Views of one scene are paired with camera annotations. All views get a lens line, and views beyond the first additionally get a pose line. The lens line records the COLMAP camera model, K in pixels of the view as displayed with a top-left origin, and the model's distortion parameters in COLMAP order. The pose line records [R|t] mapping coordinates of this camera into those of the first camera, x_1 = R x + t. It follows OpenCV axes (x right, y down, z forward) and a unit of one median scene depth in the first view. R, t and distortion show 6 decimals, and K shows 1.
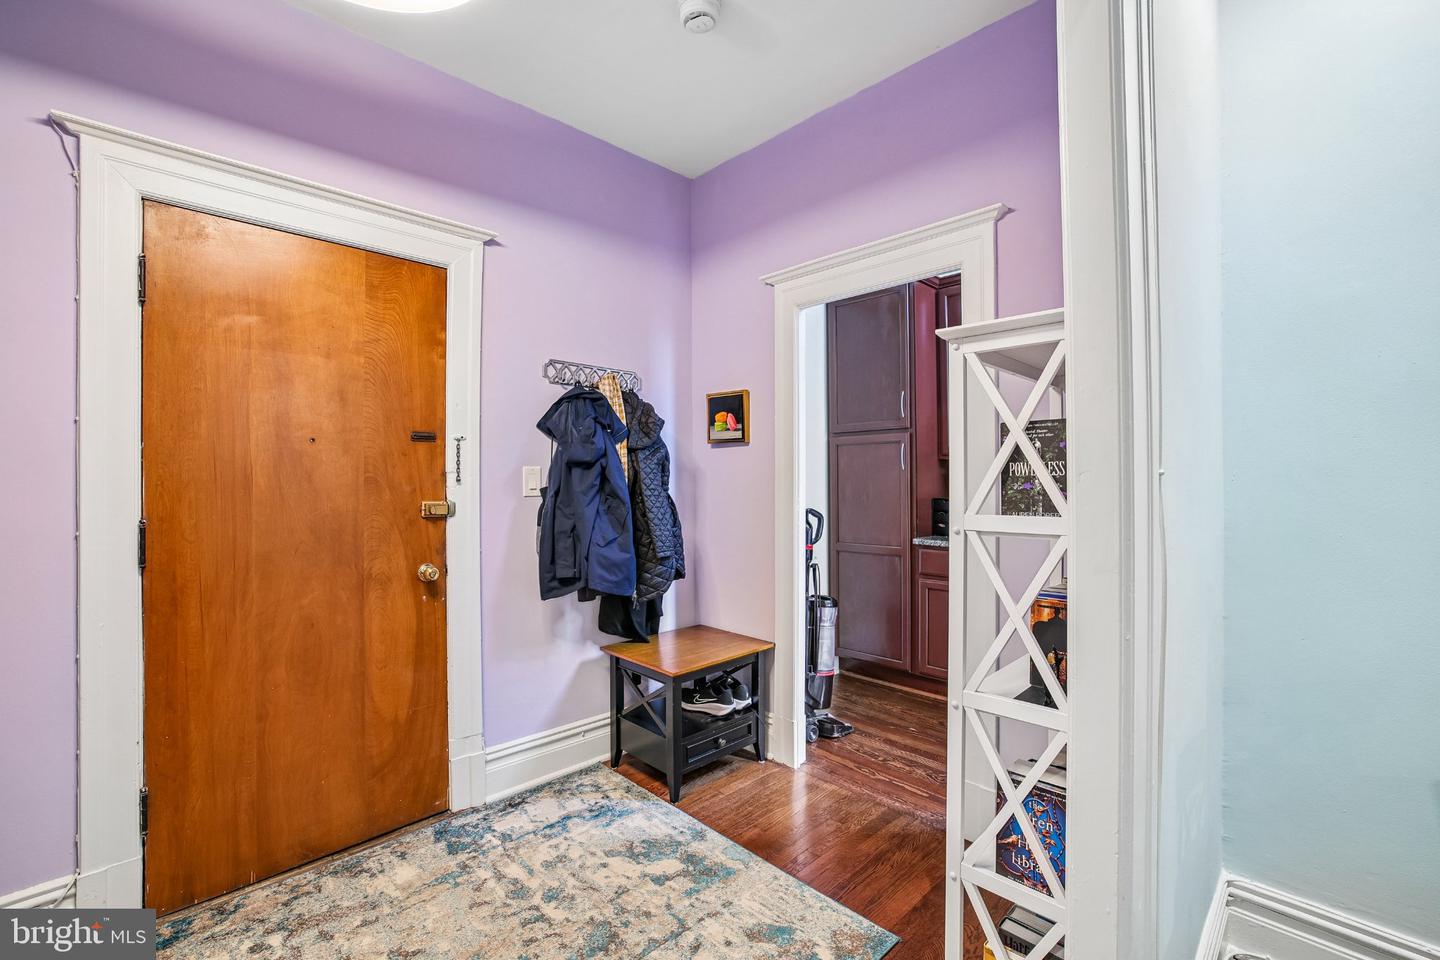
lens RADIAL K [[618.5, 0, 718.2], [0, 618.5, 478.8], [0, 0, 1]] dist [-0.053502, 0.020800]
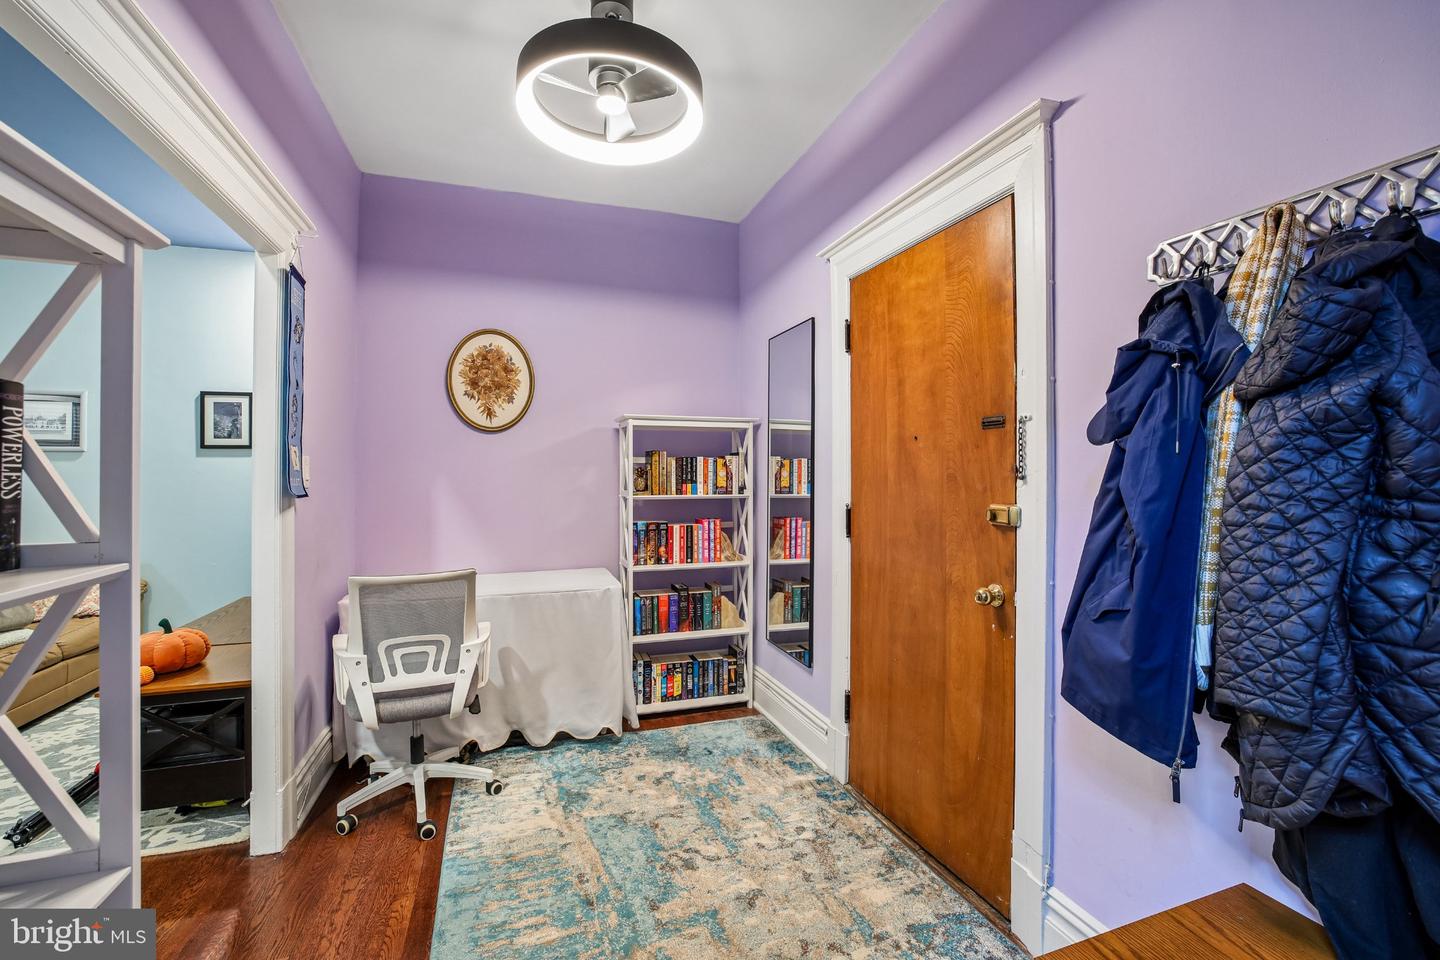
lens RADIAL K [[615.3, 0, 717.9], [0, 615.3, 469.9], [0, 0, 1]] dist [-0.040734, 0.018999]
pose [[-0.416626, -0.004430, -0.909067, 0.388998], [0.002634, 0.999978, -0.006080, -0.003584], [0.909074, -0.004928, -0.416605, 1.014908]]
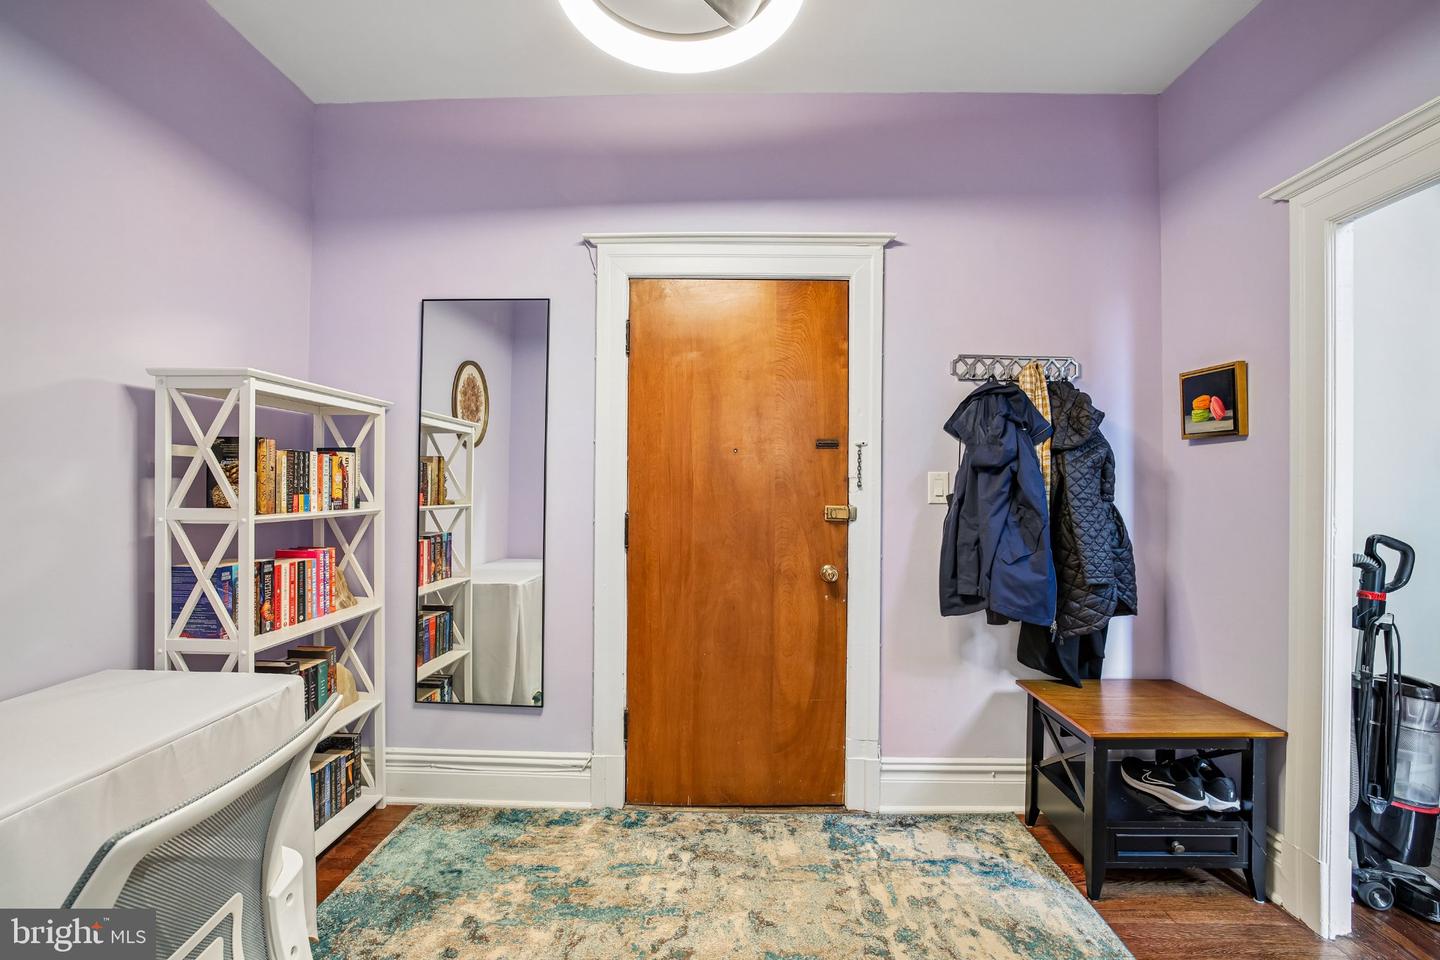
lens RADIAL K [[618.5, 0, 718.2], [0, 618.5, 478.8], [0, 0, 1]] dist [-0.053502, 0.020800]
pose [[0.702606, 0.002627, -0.711574, 0.145381], [-0.006890, 0.999971, -0.003112, -0.004288], [0.711546, 0.007089, 0.702604, 0.119030]]
